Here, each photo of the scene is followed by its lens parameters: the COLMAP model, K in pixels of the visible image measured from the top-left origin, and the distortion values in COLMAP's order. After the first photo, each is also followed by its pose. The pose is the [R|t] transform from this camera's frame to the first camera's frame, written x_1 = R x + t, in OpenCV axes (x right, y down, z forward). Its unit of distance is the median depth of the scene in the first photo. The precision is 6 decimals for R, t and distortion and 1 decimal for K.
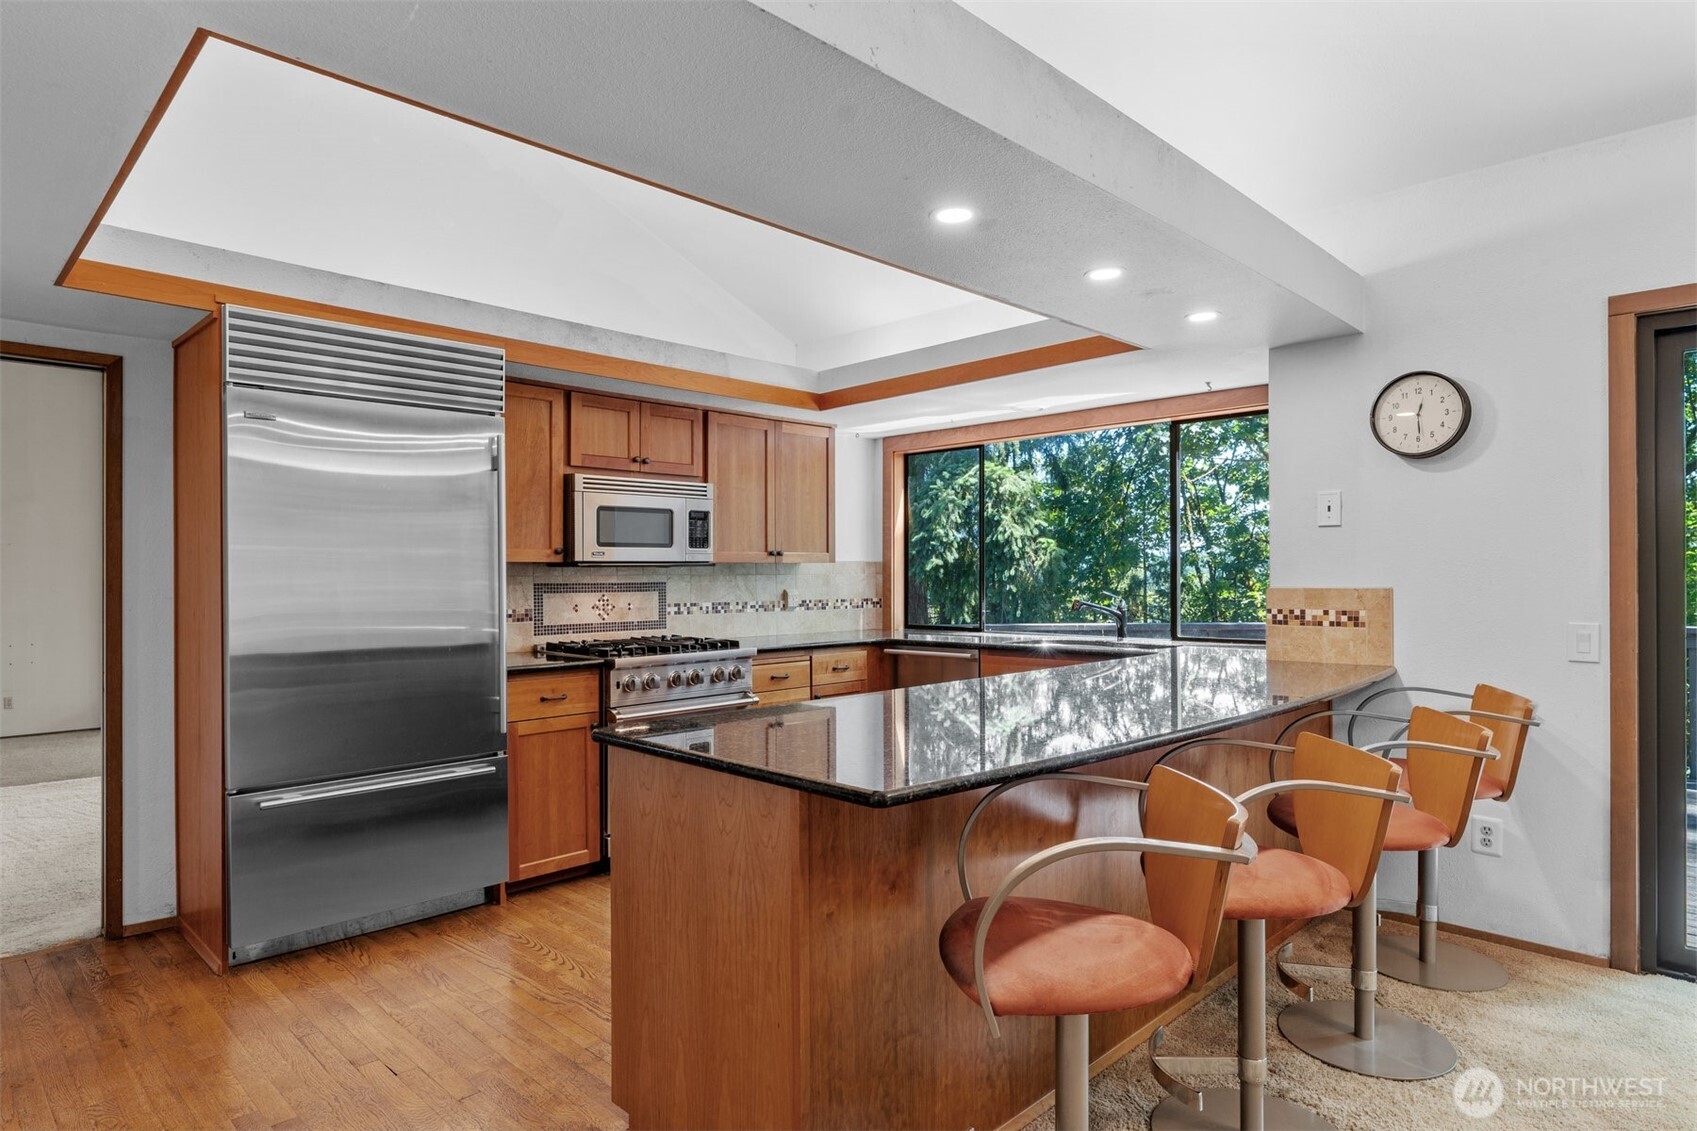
lens RADIAL K [[969.3, 0, 849.5], [0, 969.3, 570.0], [0, 0, 1]] dist [0.003215, -0.000659]
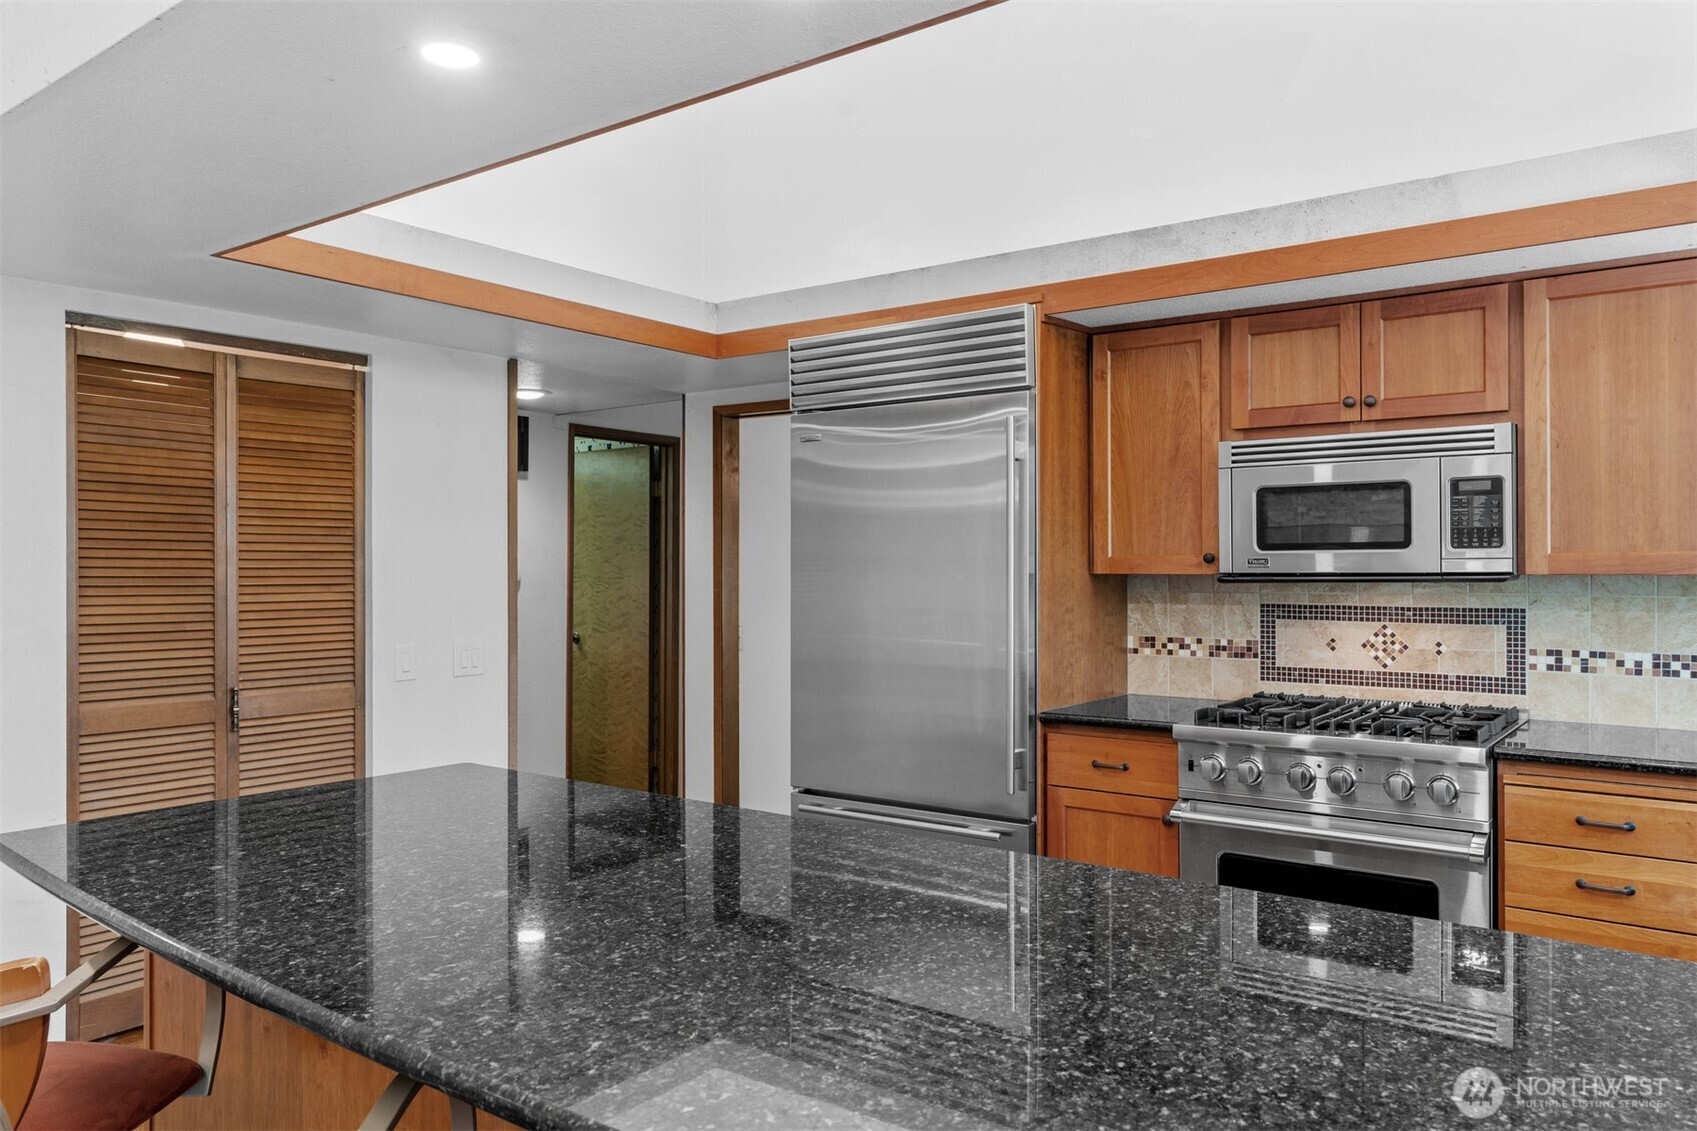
lens RADIAL K [[1184.2, 0, 845.4], [0, 1184.2, 565.4], [0, 0, 1]] dist [0.003795, -0.001560]
pose [[0.137185, 0.001966, -0.990543, 0.479654], [0.002964, 0.999993, 0.002395, -0.016769], [0.990541, -0.003265, 0.137178, 0.615975]]
